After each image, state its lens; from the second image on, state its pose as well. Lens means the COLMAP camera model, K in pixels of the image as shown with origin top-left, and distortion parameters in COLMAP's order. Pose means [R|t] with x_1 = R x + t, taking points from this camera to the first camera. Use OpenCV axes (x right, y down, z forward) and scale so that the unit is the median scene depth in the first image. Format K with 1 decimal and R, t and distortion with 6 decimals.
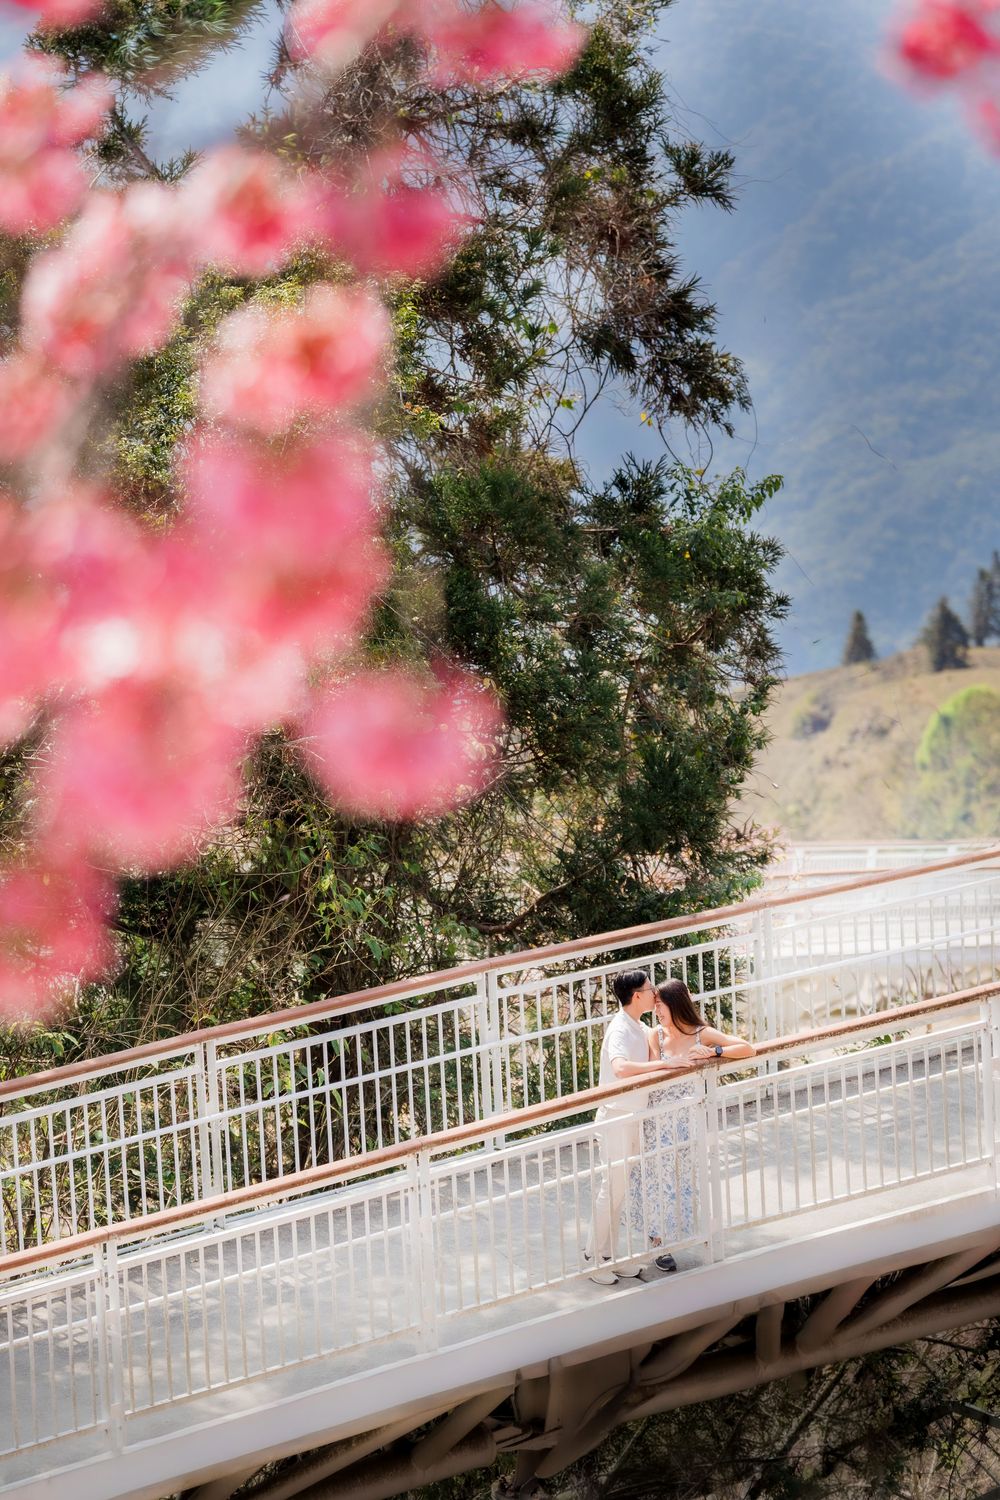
lens RADIAL K [[4692.1, 0, 498.2], [0, 4692.1, 751.8], [0, 0, 1]] dist [-0.020363, 0.000000]
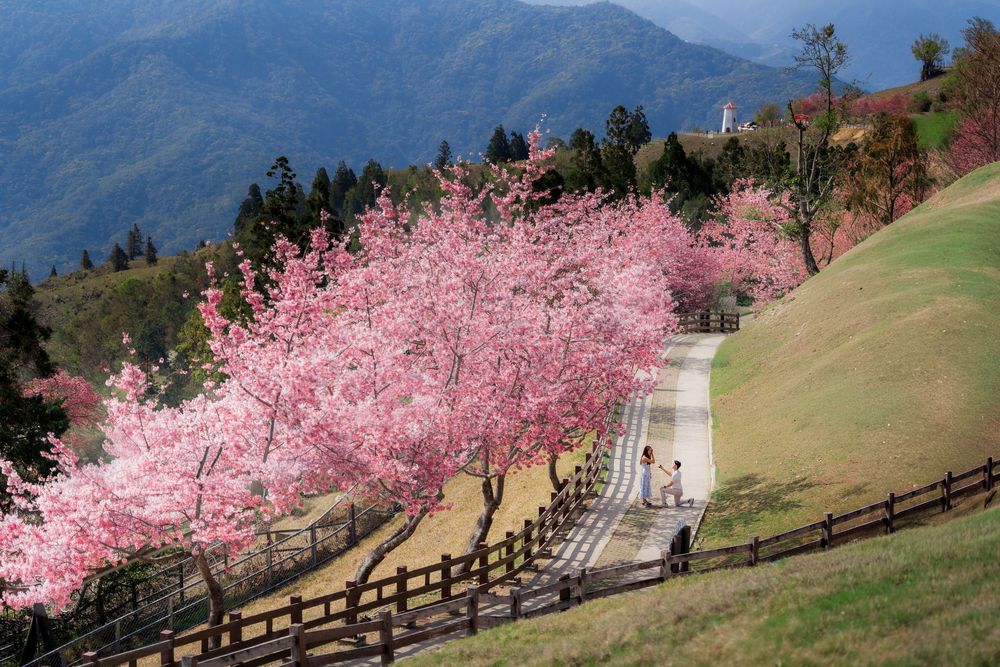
lens RADIAL K [[1985.1, 0, 498.9], [0, 1985.1, 340.0], [0, 0, 1]] dist [-0.004519, 0.000000]
pose [[0.958287, -0.087253, 0.272163, -0.026460], [0.073916, 0.995524, 0.058897, -0.082697], [-0.276083, -0.036323, 0.960447, -0.437034]]
